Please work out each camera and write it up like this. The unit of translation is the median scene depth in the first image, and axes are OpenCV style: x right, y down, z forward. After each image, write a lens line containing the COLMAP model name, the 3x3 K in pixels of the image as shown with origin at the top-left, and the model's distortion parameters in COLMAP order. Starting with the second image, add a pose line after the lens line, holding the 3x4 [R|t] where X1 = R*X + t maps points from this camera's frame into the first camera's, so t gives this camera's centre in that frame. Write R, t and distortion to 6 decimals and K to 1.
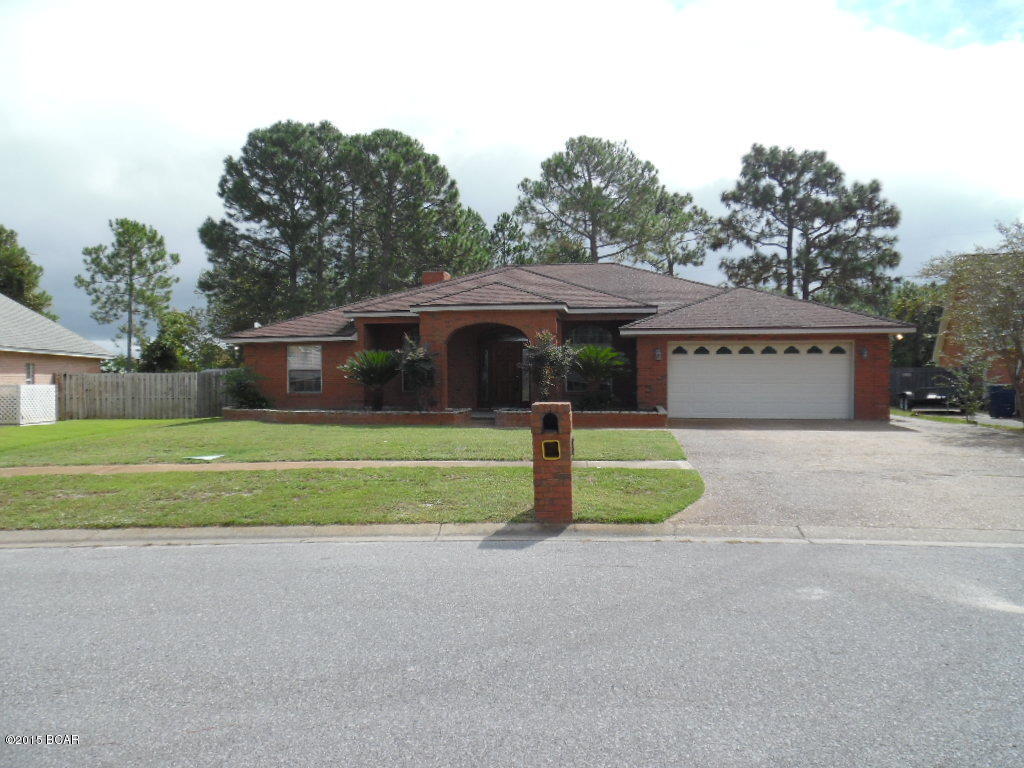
lens RADIAL K [[706.4, 0, 511.7], [0, 706.4, 403.0], [0, 0, 1]] dist [-0.001566, 0.001573]
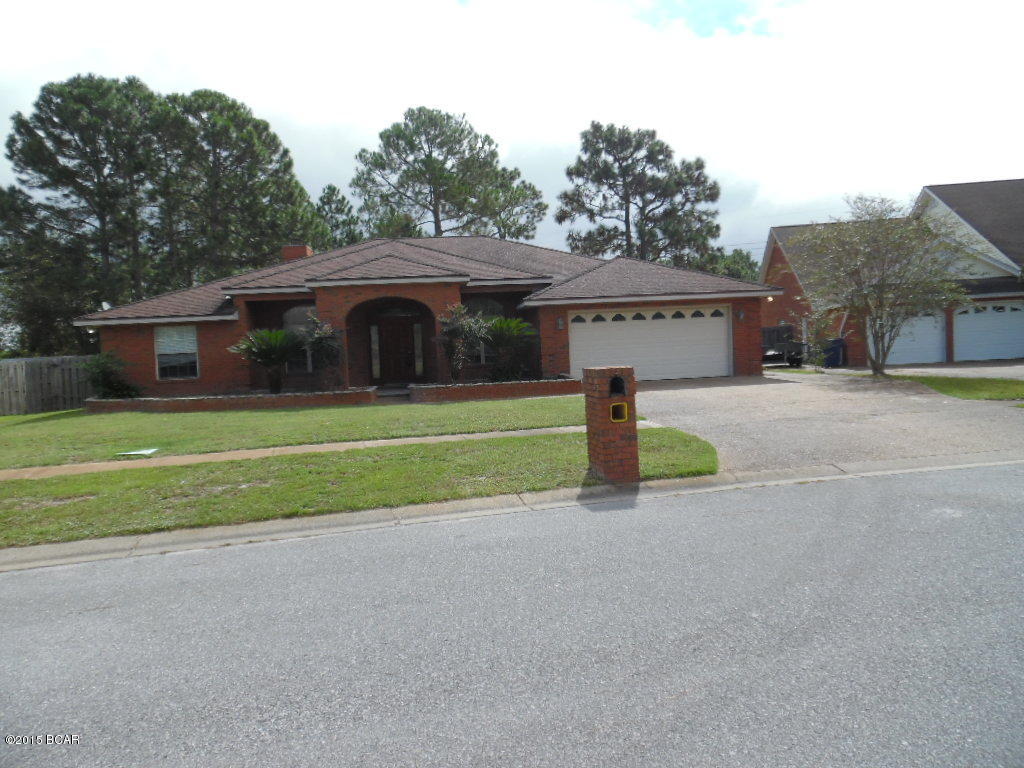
lens RADIAL K [[706.9, 0, 497.2], [0, 706.9, 391.2], [0, 0, 1]] dist [0.026056, -0.005316]
pose [[0.969526, -0.056842, 0.238303, -0.065037], [0.052568, 0.998323, 0.024256, 0.000210], [-0.239282, -0.010990, 0.970888, 0.007348]]
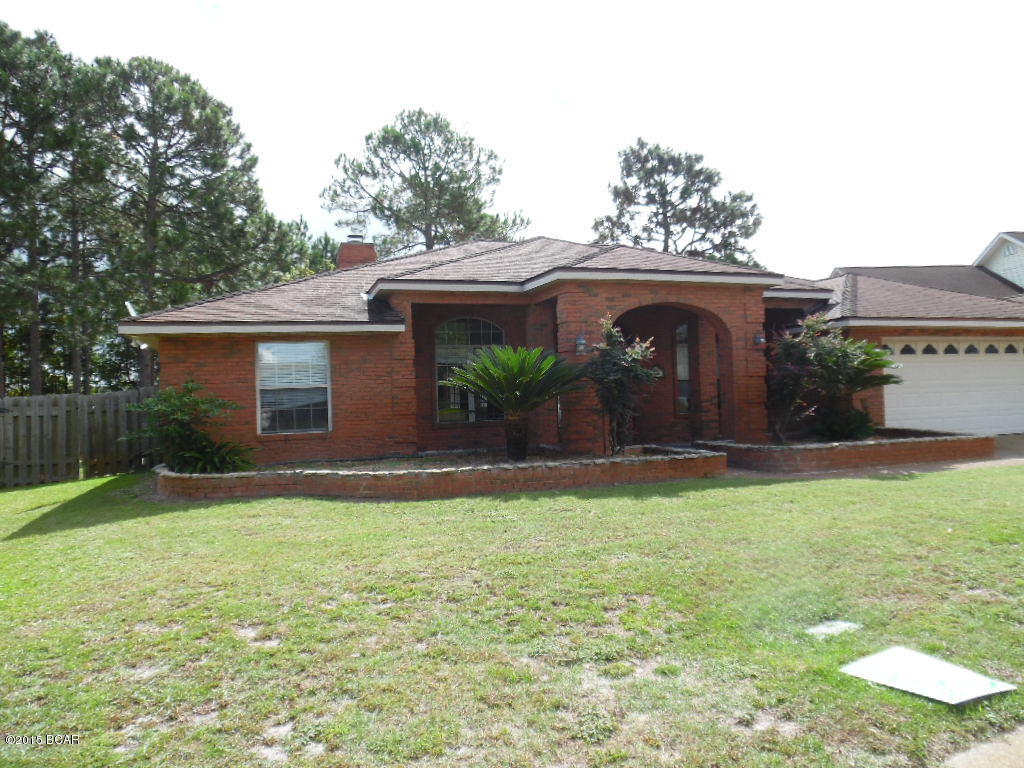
lens RADIAL K [[722.1, 0, 512.0], [0, 722.1, 384.0], [0, 0, 1]] dist [-0.003481, -0.001681]
pose [[0.890415, -0.019218, 0.454744, -0.224909], [0.049304, 0.997302, -0.054393, -0.008142], [-0.452471, 0.070853, 0.888960, 0.261338]]
